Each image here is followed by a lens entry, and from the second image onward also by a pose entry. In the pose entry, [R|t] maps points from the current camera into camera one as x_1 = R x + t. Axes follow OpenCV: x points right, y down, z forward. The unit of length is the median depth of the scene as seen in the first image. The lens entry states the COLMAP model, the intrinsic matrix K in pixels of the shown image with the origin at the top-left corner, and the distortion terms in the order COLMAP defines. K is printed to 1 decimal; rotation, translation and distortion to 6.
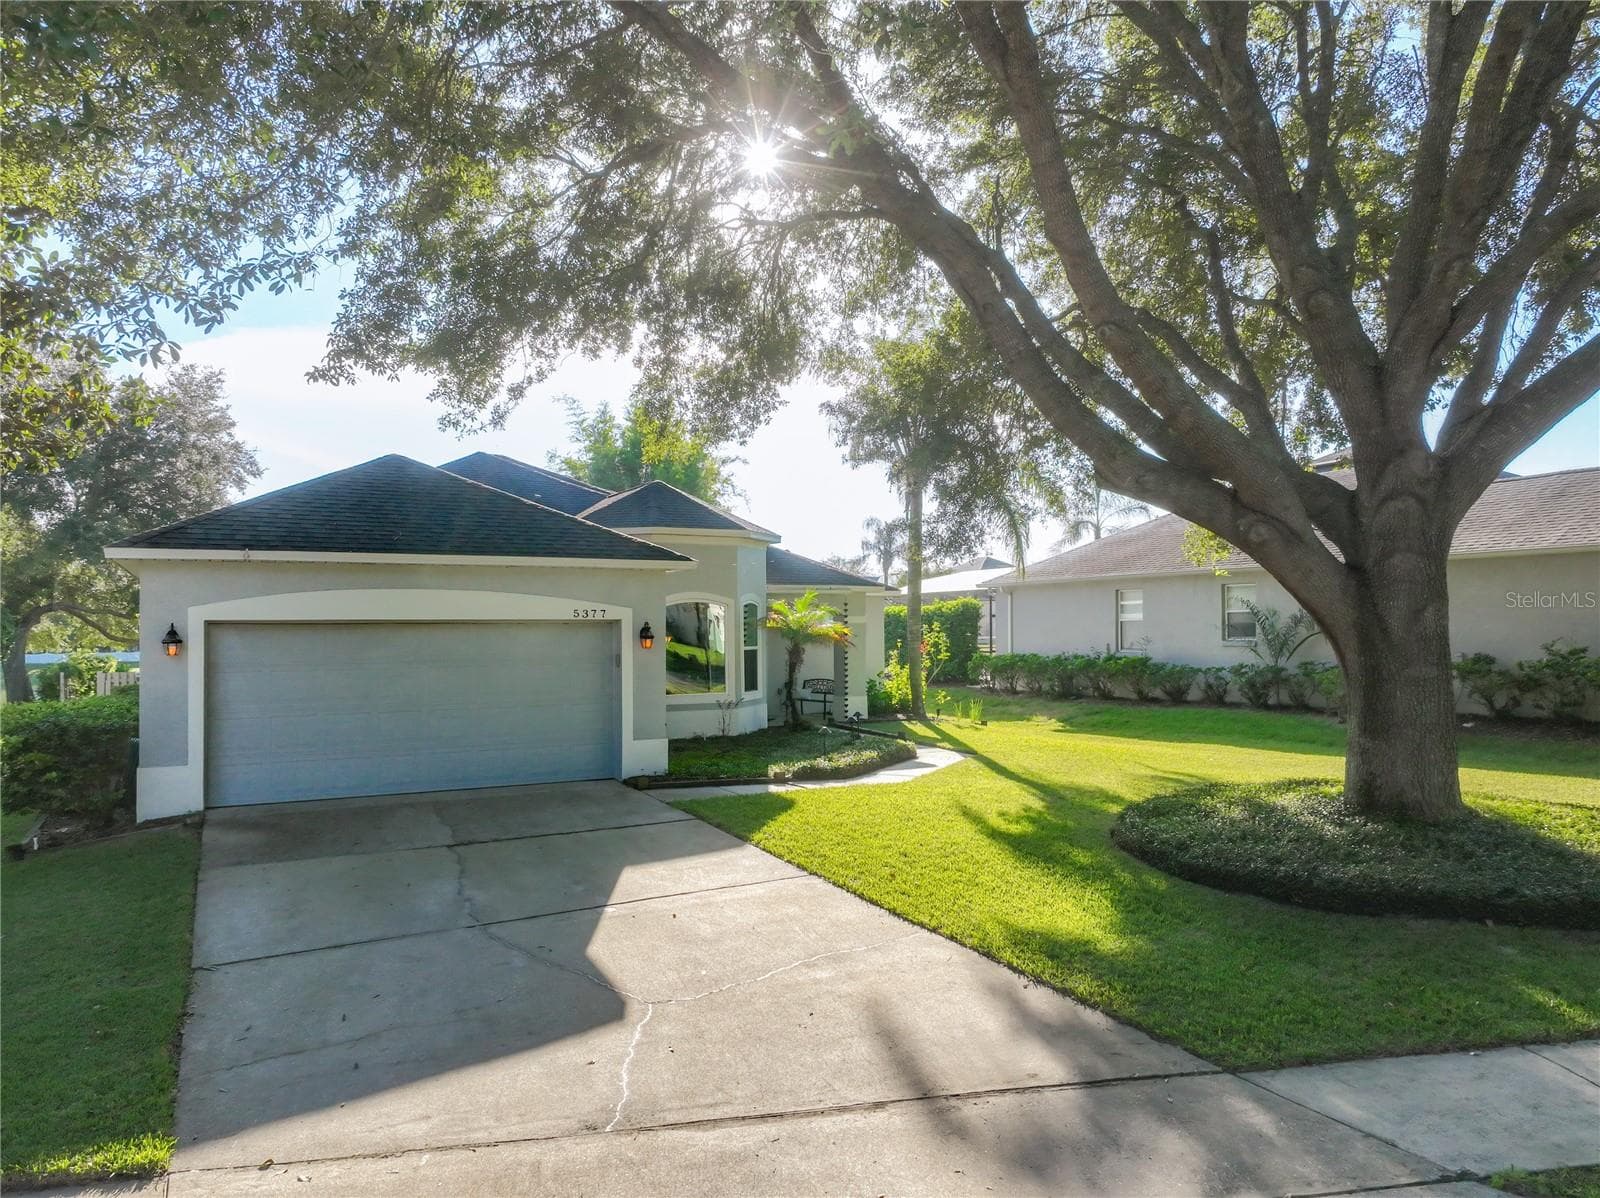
lens RADIAL K [[1116.9, 0, 800.0], [0, 1116.9, 599.0], [0, 0, 1]] dist [-0.017060, 0.035312]
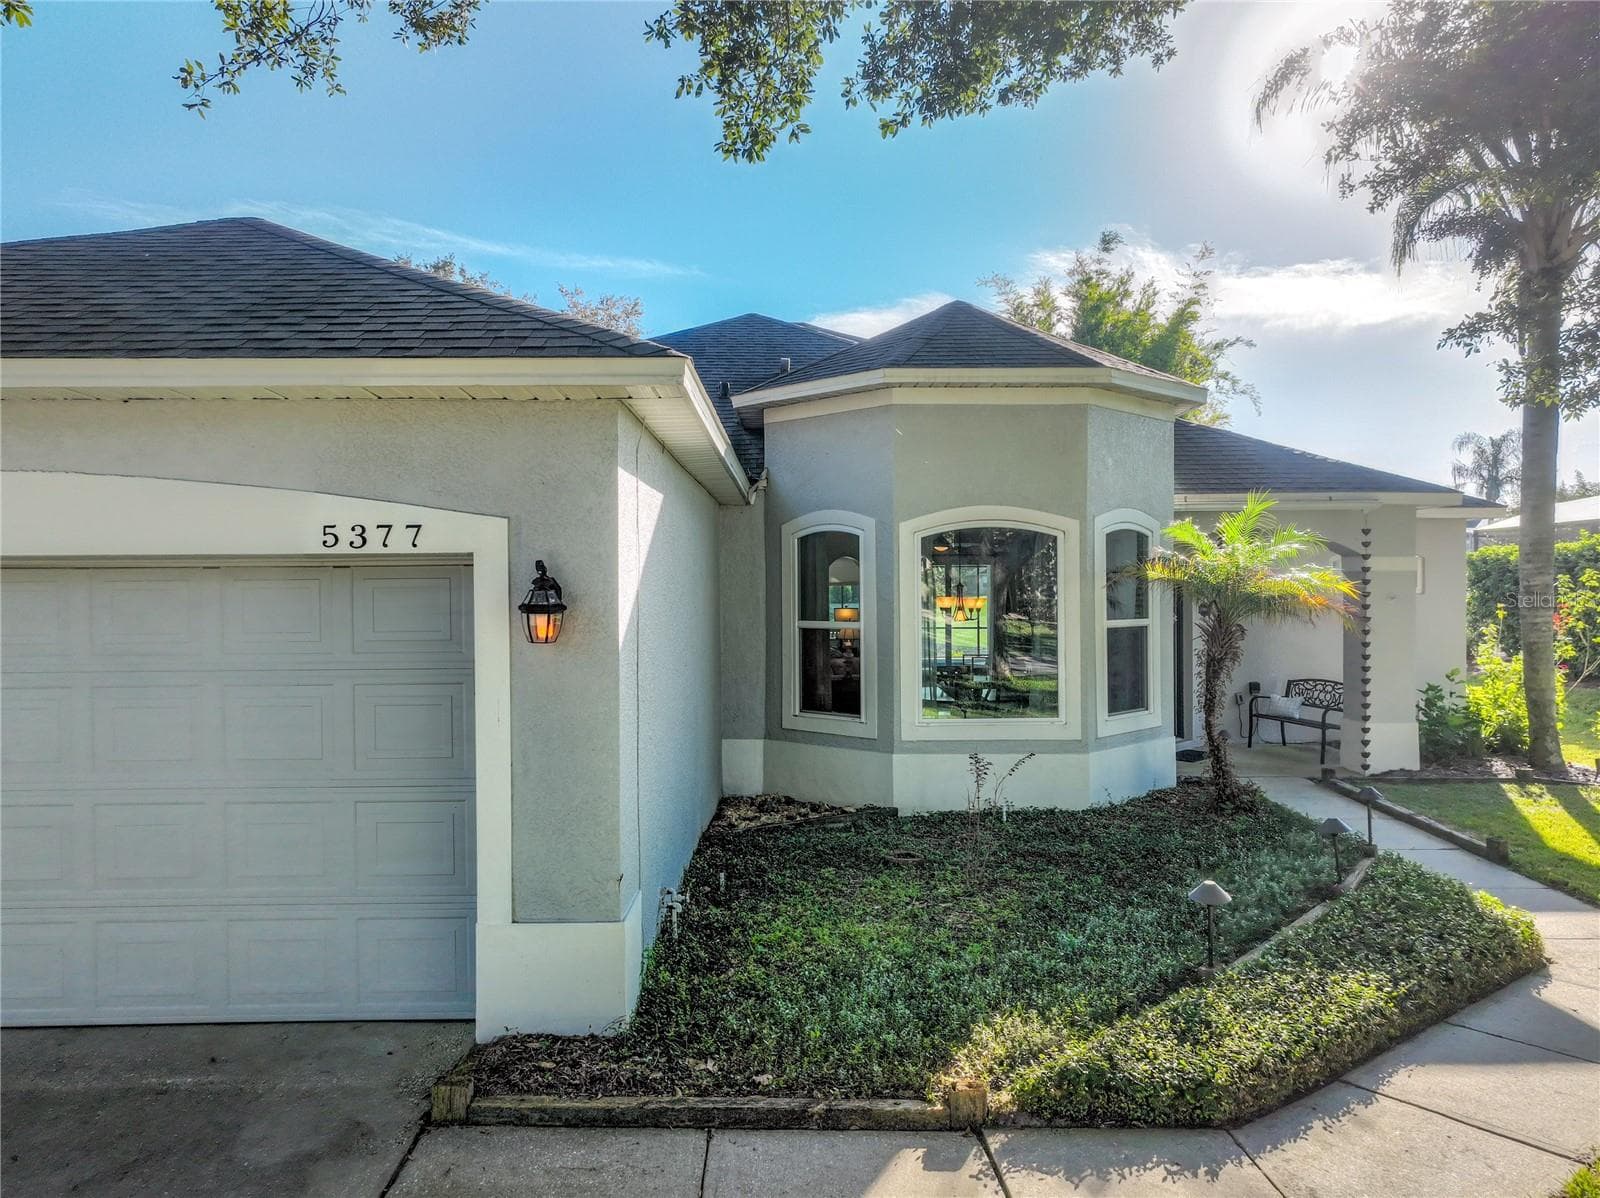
lens RADIAL K [[1116.9, 0, 800.0], [0, 1116.9, 599.0], [0, 0, 1]] dist [-0.017060, 0.035312]
pose [[0.886569, 0.005729, -0.462561, 0.075969], [0.012884, 0.999230, 0.037072, 0.020585], [0.462417, -0.038826, 0.885812, 0.750181]]
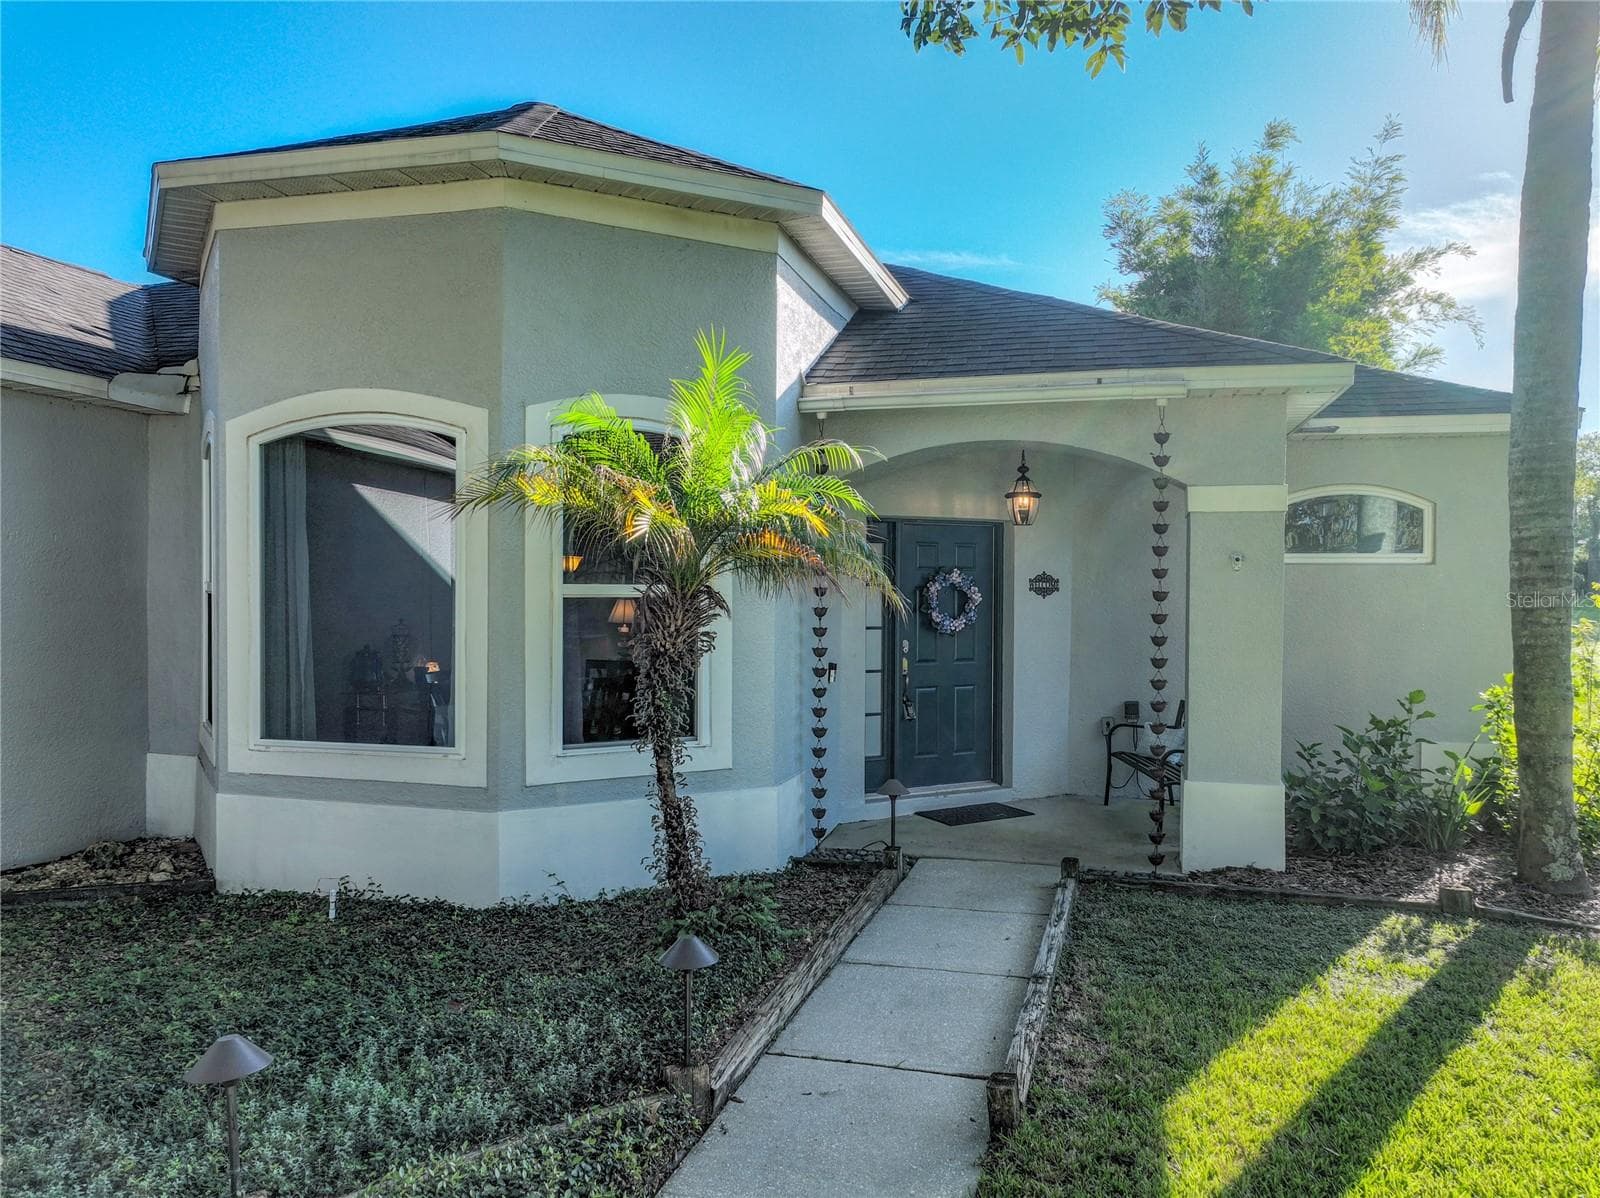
lens RADIAL K [[1132.4, 0, 800.0], [0, 1132.4, 599.0], [0, 0, 1]] dist [0.004800, 0.004904]
pose [[0.735020, 0.019332, -0.677769, 0.261034], [0.008042, 0.999275, 0.037223, 0.052225], [0.677997, -0.032810, 0.734332, 1.199958]]
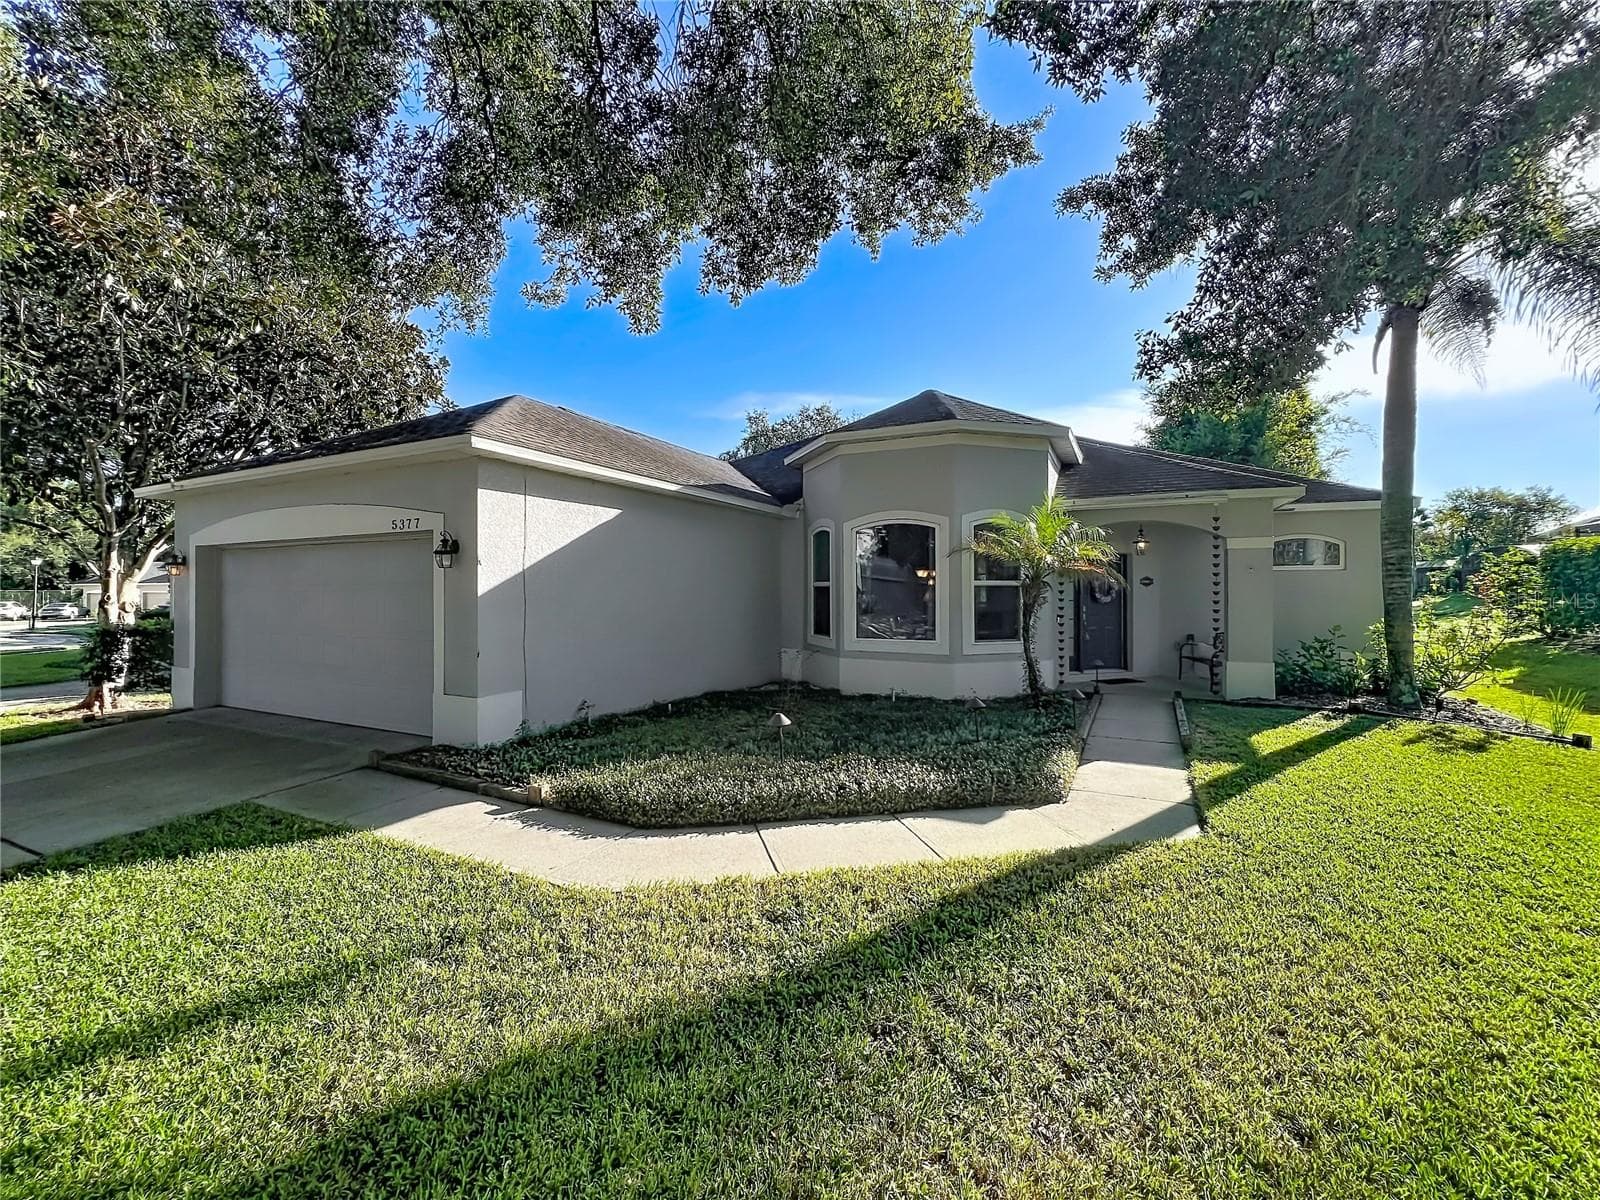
lens RADIAL K [[650.0, 0, 794.8], [0, 650.0, 586.9], [0, 0, 1]] dist [-0.003379, -0.000227]
pose [[0.586486, 0.001351, -0.809958, 0.328767], [0.020038, 0.999668, 0.016177, 0.053550], [0.809711, -0.025718, 0.586265, 0.935584]]
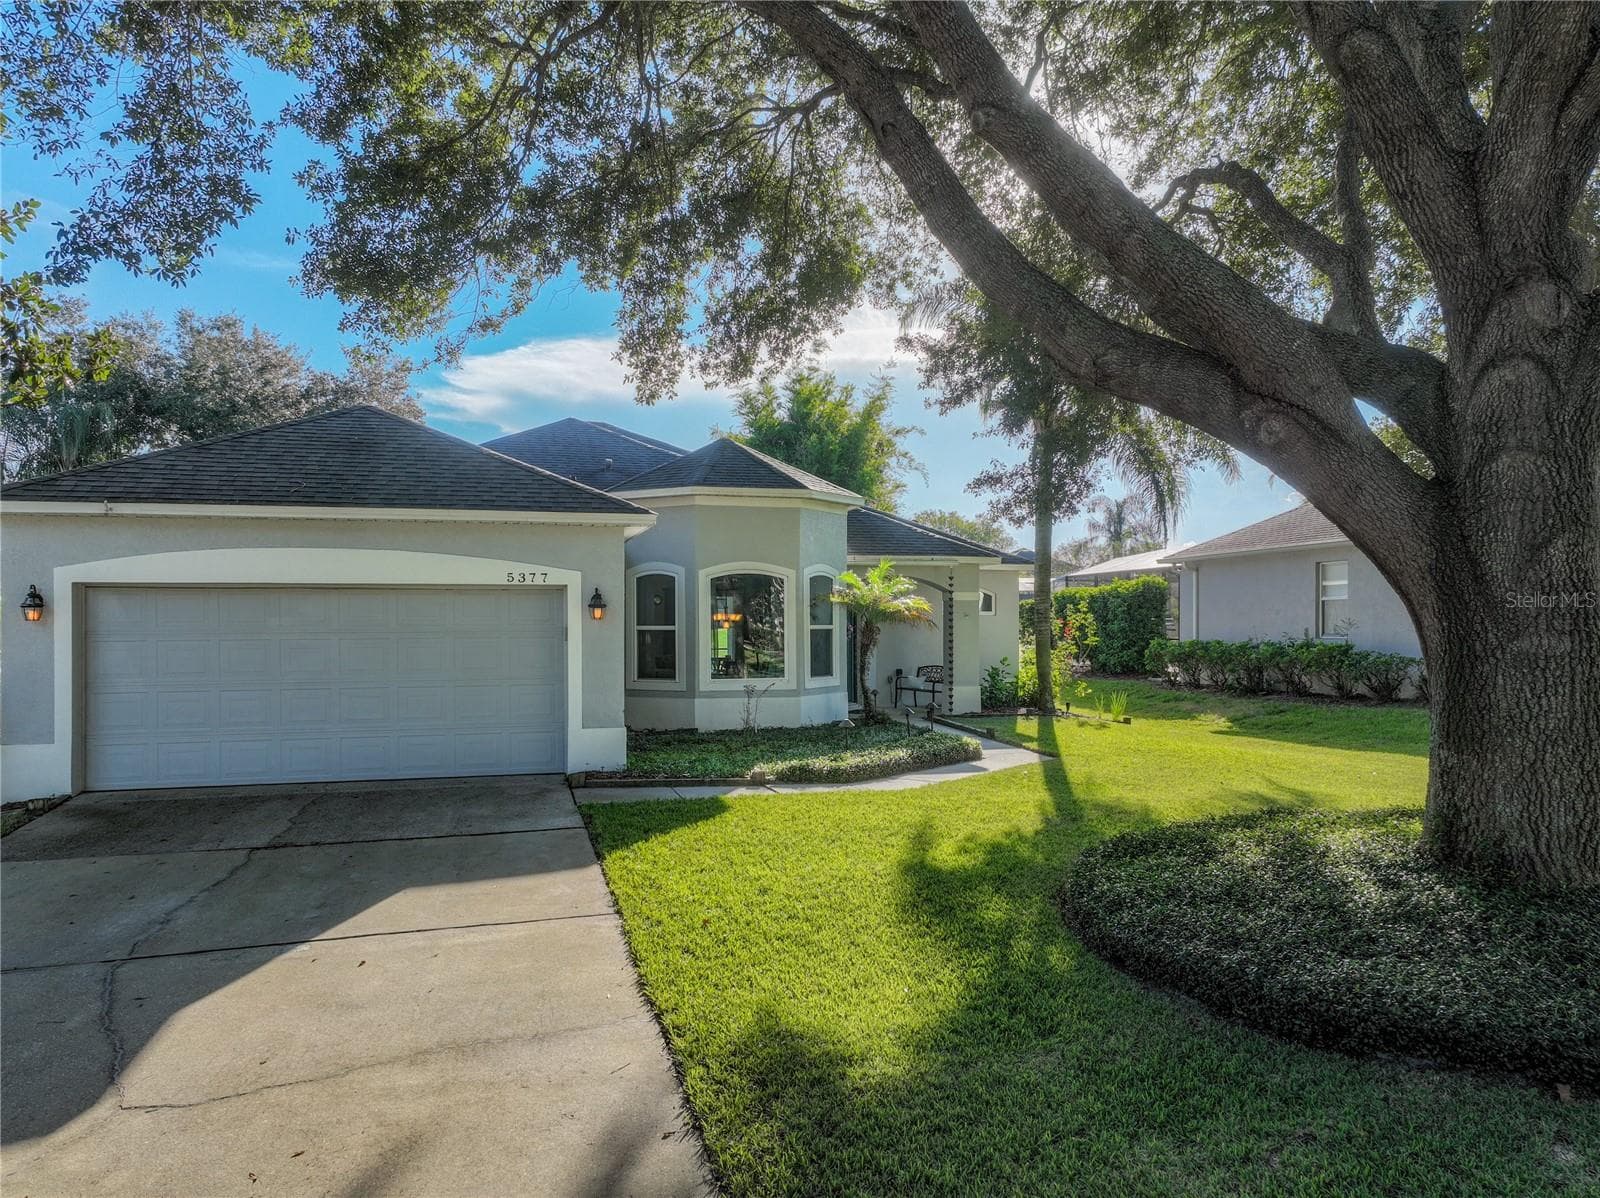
lens RADIAL K [[1139.3, 0, 806.4], [0, 1139.3, 611.6], [0, 0, 1]] dist [0.004162, 0.006042]
pose [[0.974988, 0.001348, -0.222252, 0.205230], [0.002667, 0.999839, 0.017763, 0.023587], [0.222240, -0.017911, 0.974827, 0.201736]]
